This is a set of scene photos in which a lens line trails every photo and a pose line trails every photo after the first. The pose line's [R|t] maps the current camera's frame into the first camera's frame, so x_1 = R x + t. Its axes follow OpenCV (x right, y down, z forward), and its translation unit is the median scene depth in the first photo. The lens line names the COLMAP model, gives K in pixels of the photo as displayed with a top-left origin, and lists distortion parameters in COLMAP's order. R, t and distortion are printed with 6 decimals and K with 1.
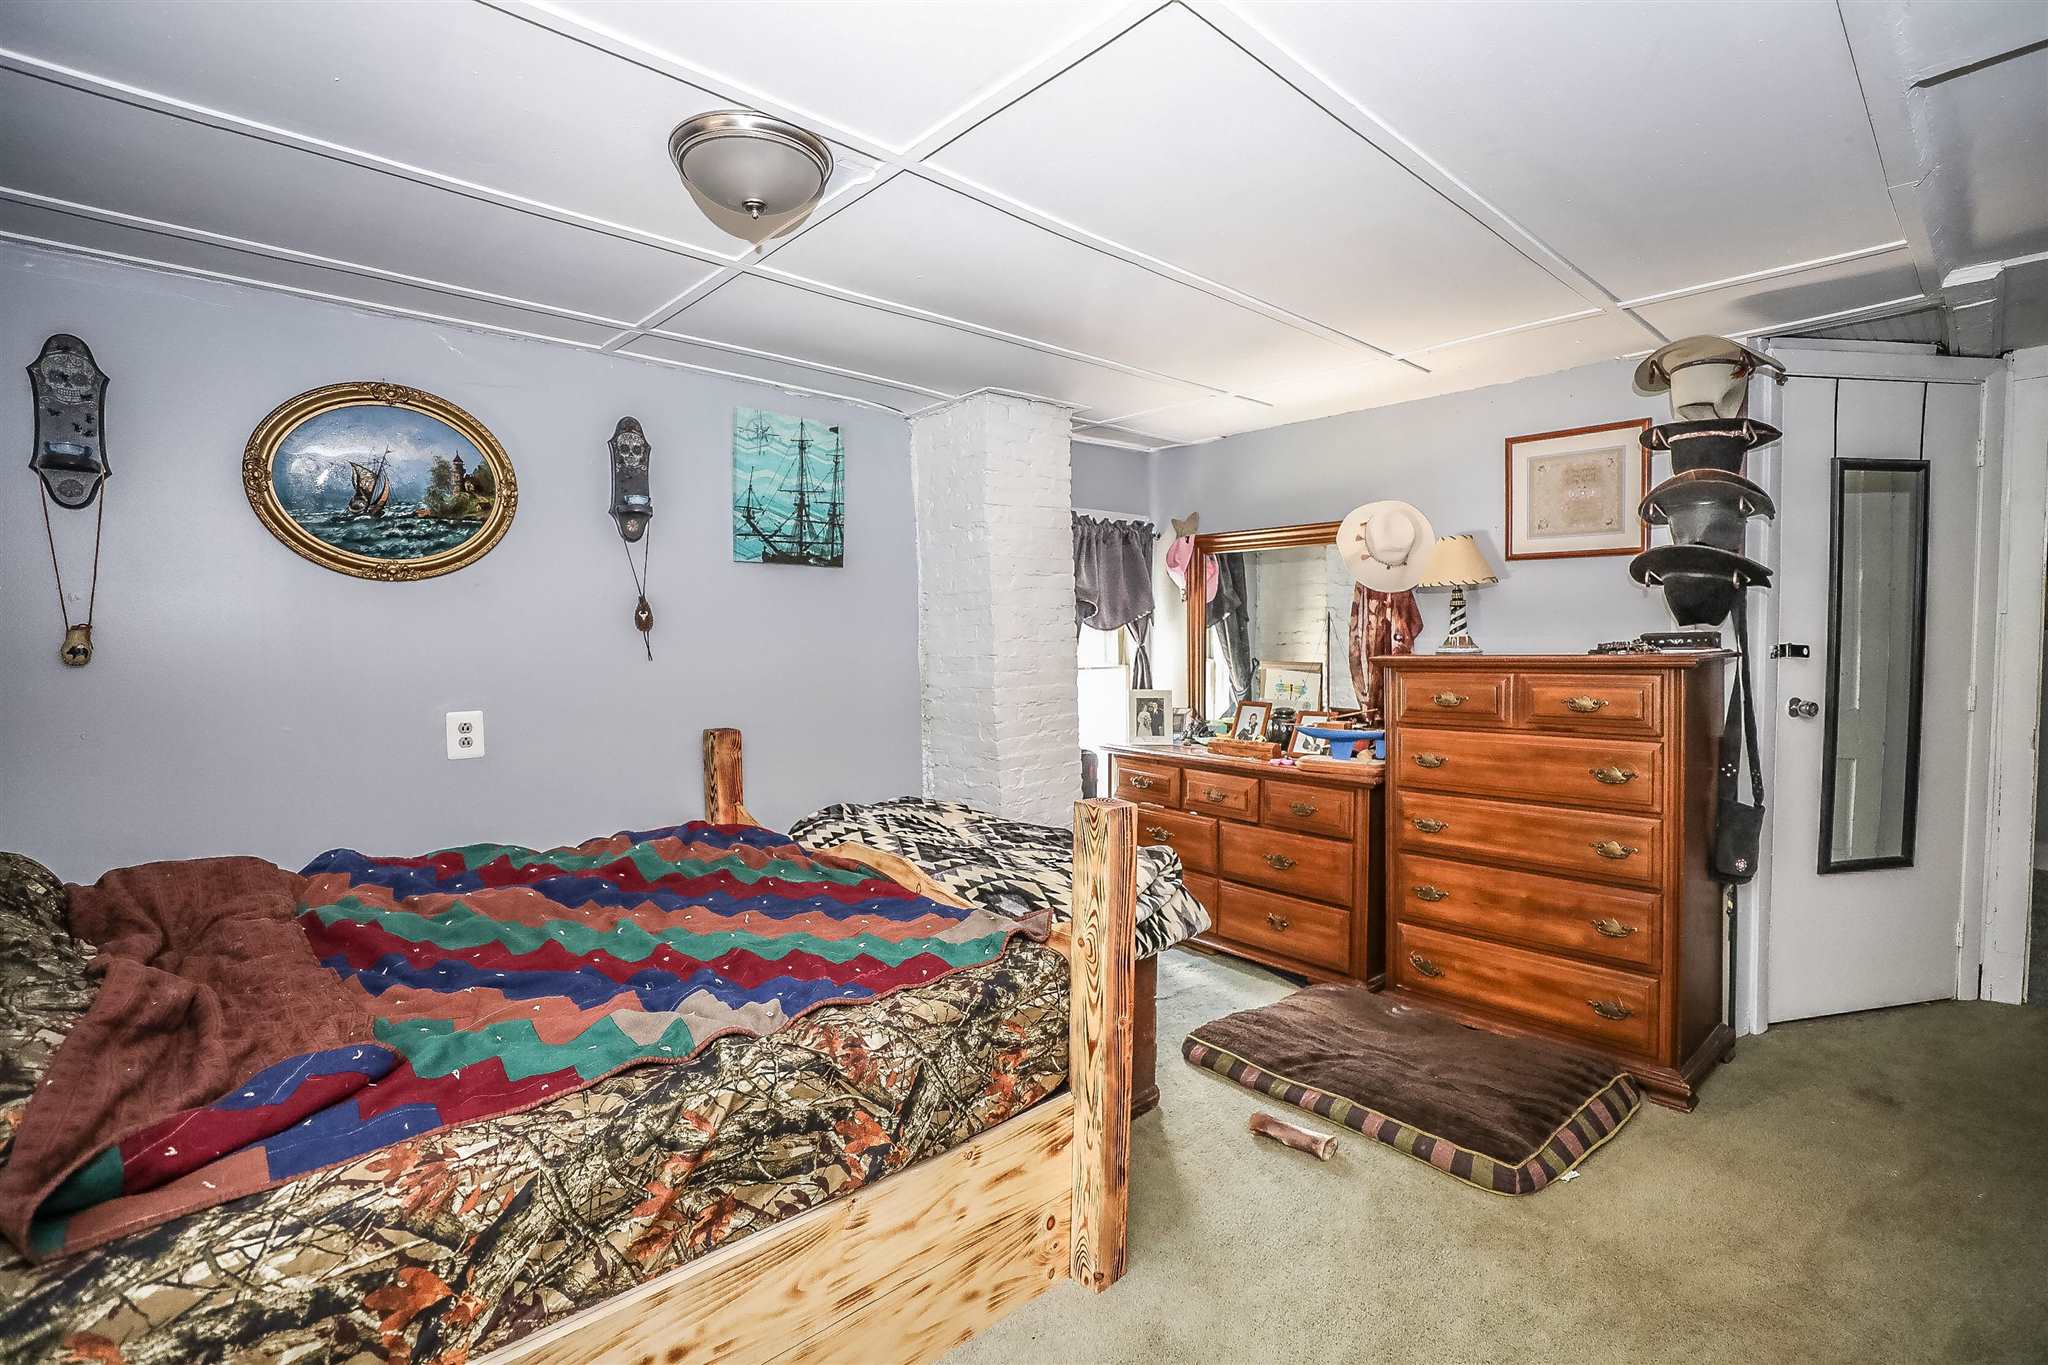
lens RADIAL K [[937.6, 0, 1025.8], [0, 937.6, 671.0], [0, 0, 1]] dist [-0.033487, 0.004237]
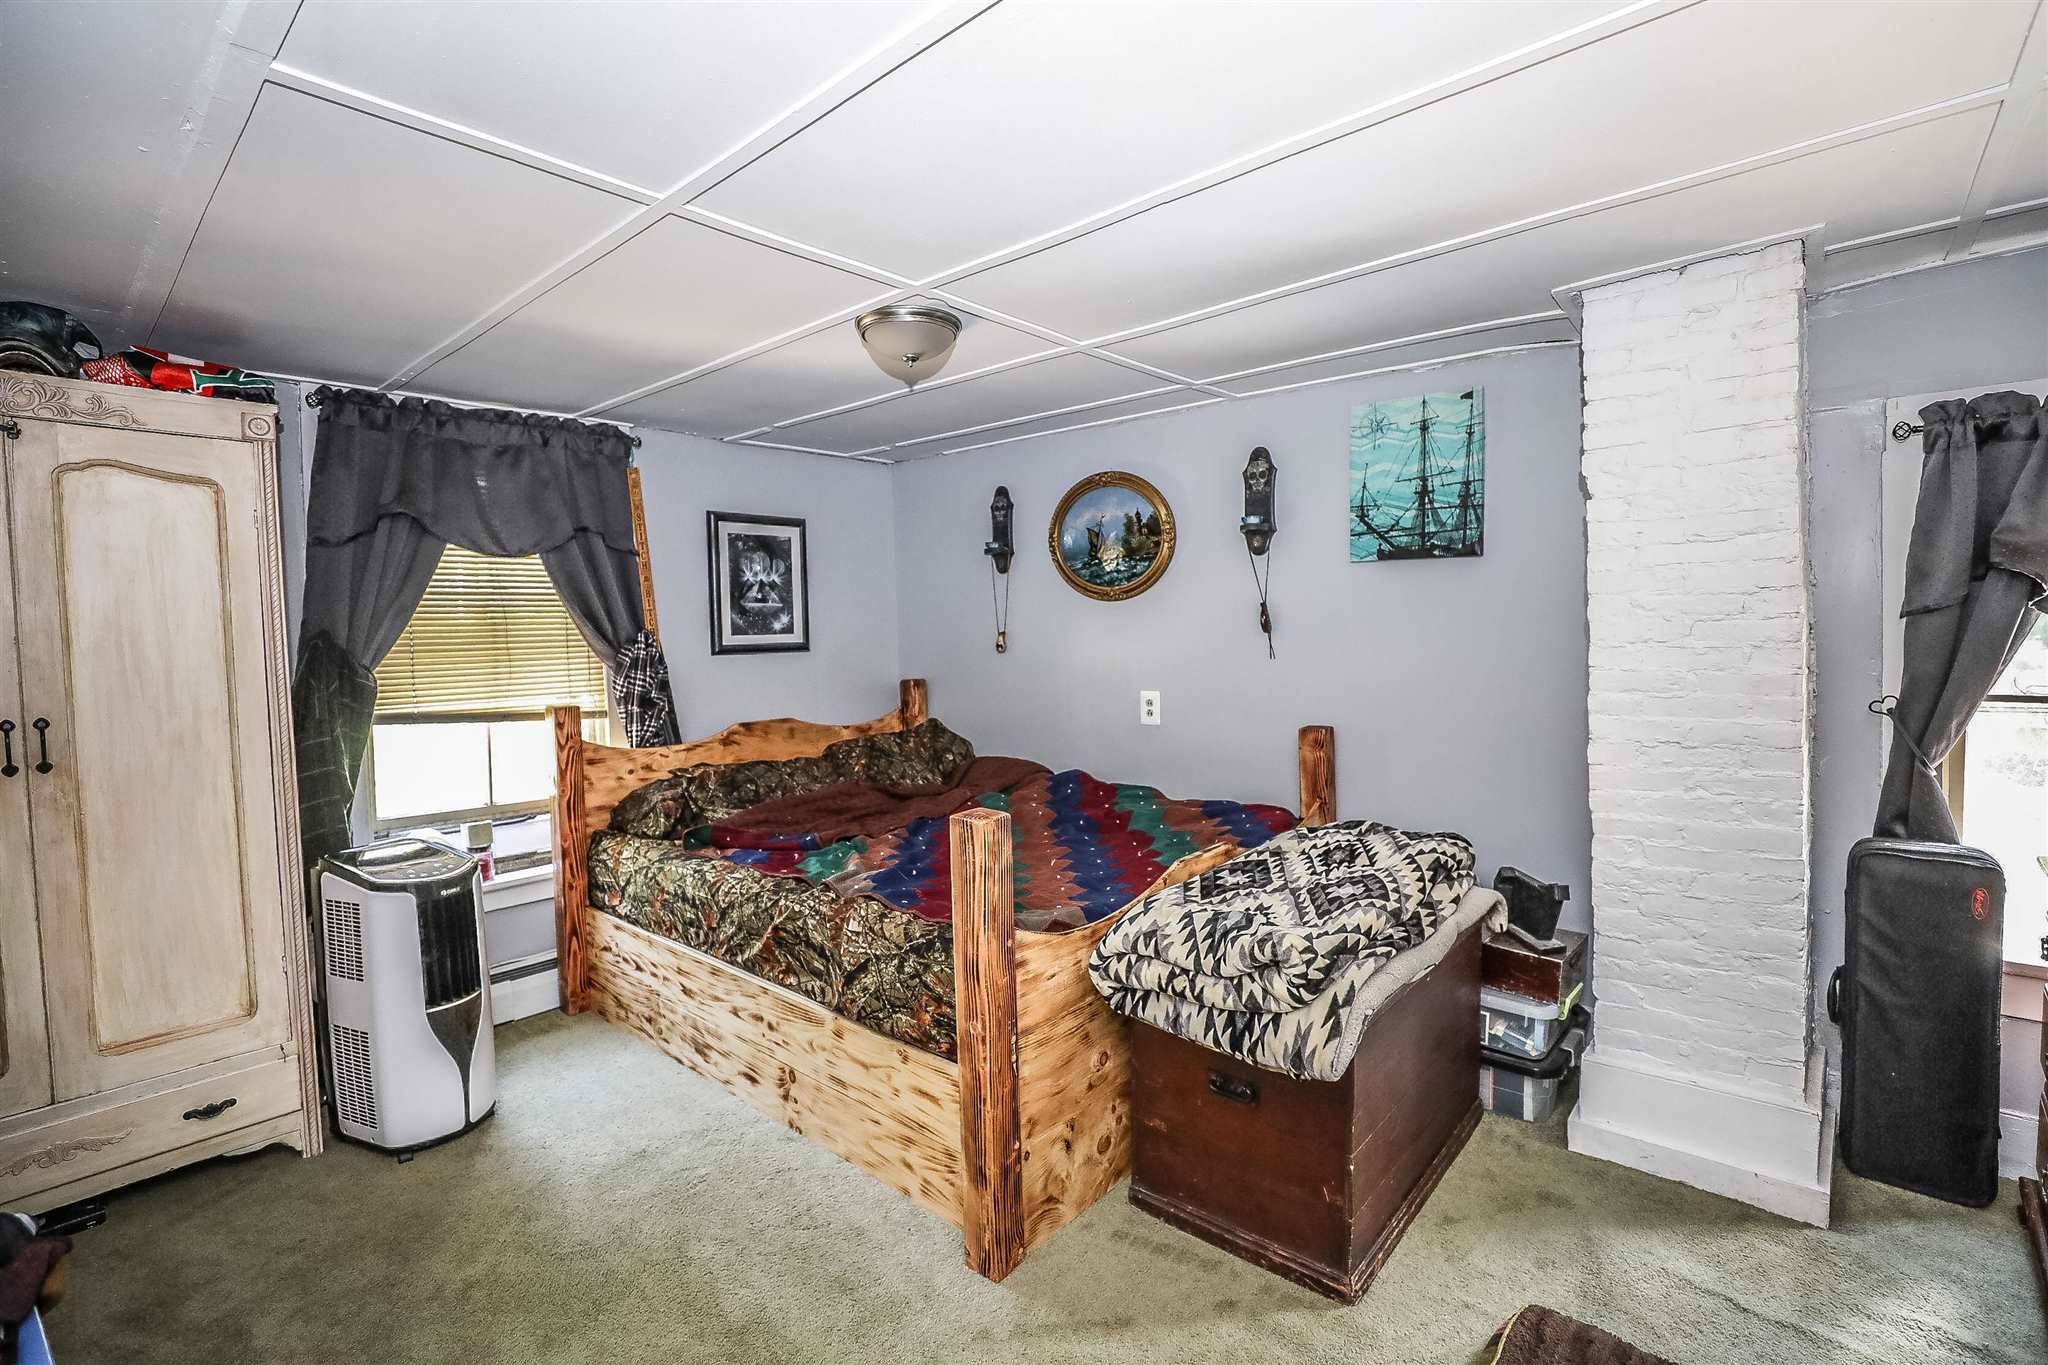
lens RADIAL K [[937.6, 0, 1036.5], [0, 937.6, 677.9], [0, 0, 1]] dist [-0.033487, 0.004237]
pose [[0.105752, 0.053817, -0.992935, 0.821599], [-0.022064, 0.998416, 0.051764, -0.047718], [0.994148, 0.016434, 0.106772, 0.702311]]
